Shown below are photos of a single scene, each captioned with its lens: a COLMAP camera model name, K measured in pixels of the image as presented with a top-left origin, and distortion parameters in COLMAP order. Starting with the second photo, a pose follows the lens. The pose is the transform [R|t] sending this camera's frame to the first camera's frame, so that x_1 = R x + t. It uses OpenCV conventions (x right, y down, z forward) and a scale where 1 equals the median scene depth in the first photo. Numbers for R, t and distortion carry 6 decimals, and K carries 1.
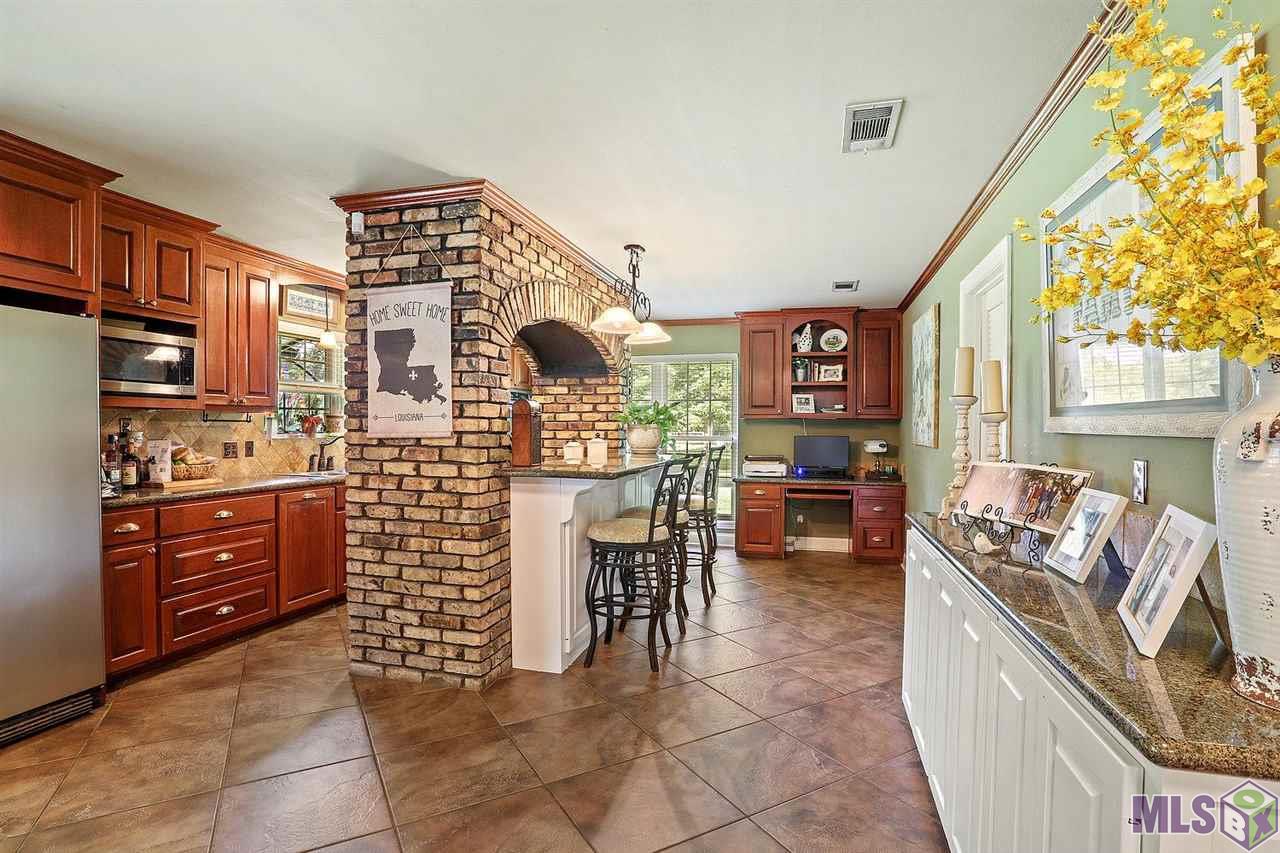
lens RADIAL K [[625.7, 0, 640.0], [0, 625.7, 426.5], [0, 0, 1]] dist [-0.075671, 0.025867]
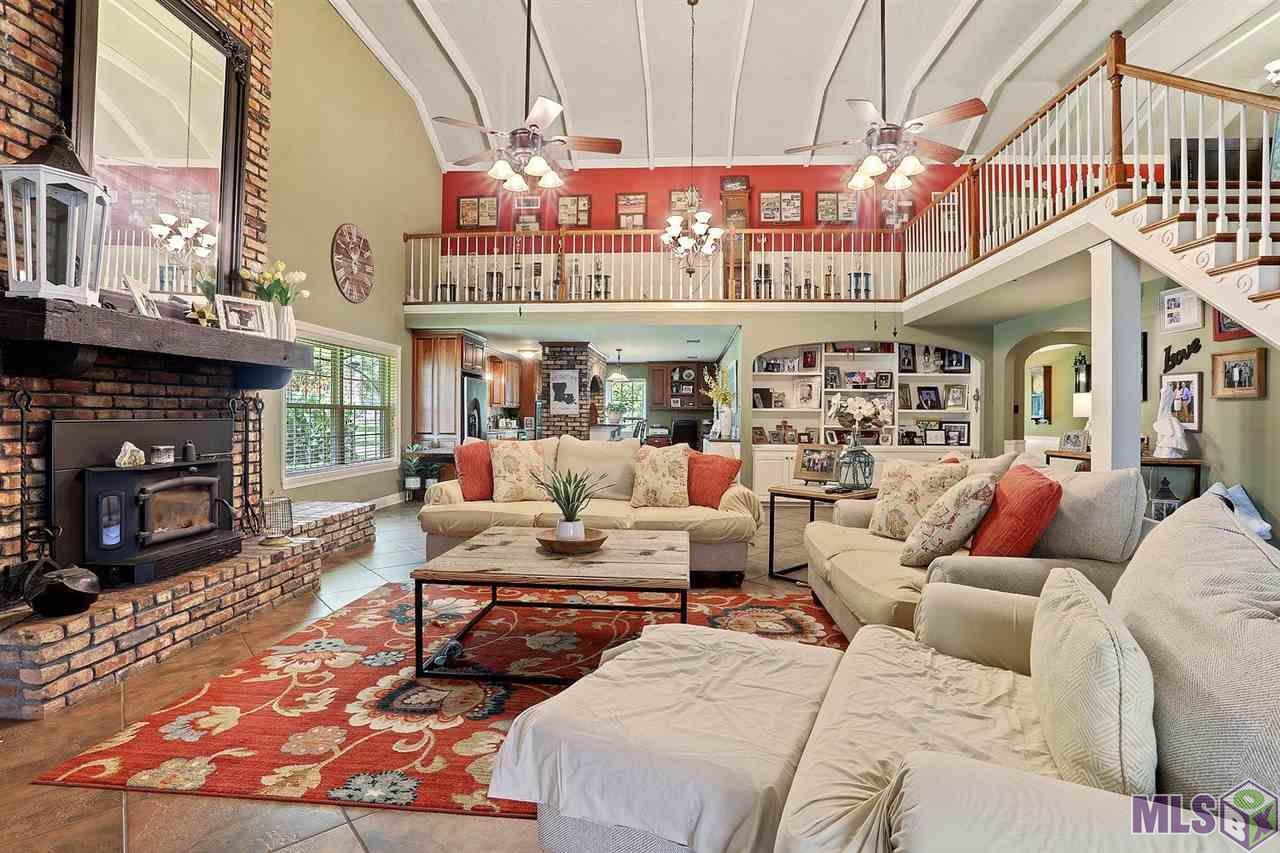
lens RADIAL K [[625.7, 0, 640.0], [0, 625.7, 426.5], [0, 0, 1]] dist [-0.075671, 0.025867]
pose [[0.979434, -0.001098, 0.201760, -0.638683], [-0.002419, 0.999849, 0.017185, 0.022231], [-0.201748, -0.017319, 0.979284, -2.376796]]
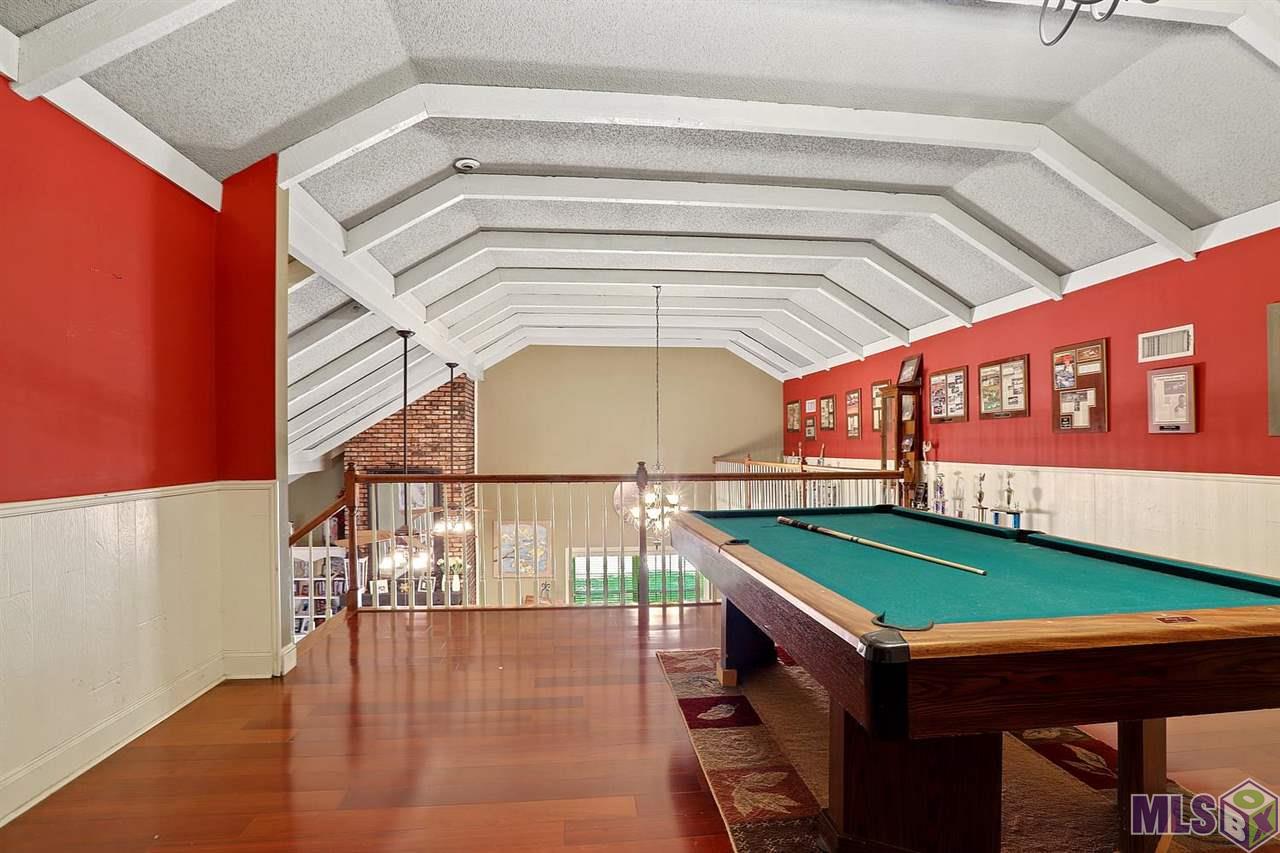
lens RADIAL K [[625.7, 0, 640.0], [0, 625.7, 426.5], [0, 0, 1]] dist [-0.075671, 0.025867]
pose [[0.361280, -0.041317, -0.931541, 2.146037], [0.009402, 0.999128, -0.040668, -0.835330], [0.932410, 0.005935, 0.361354, -1.164687]]
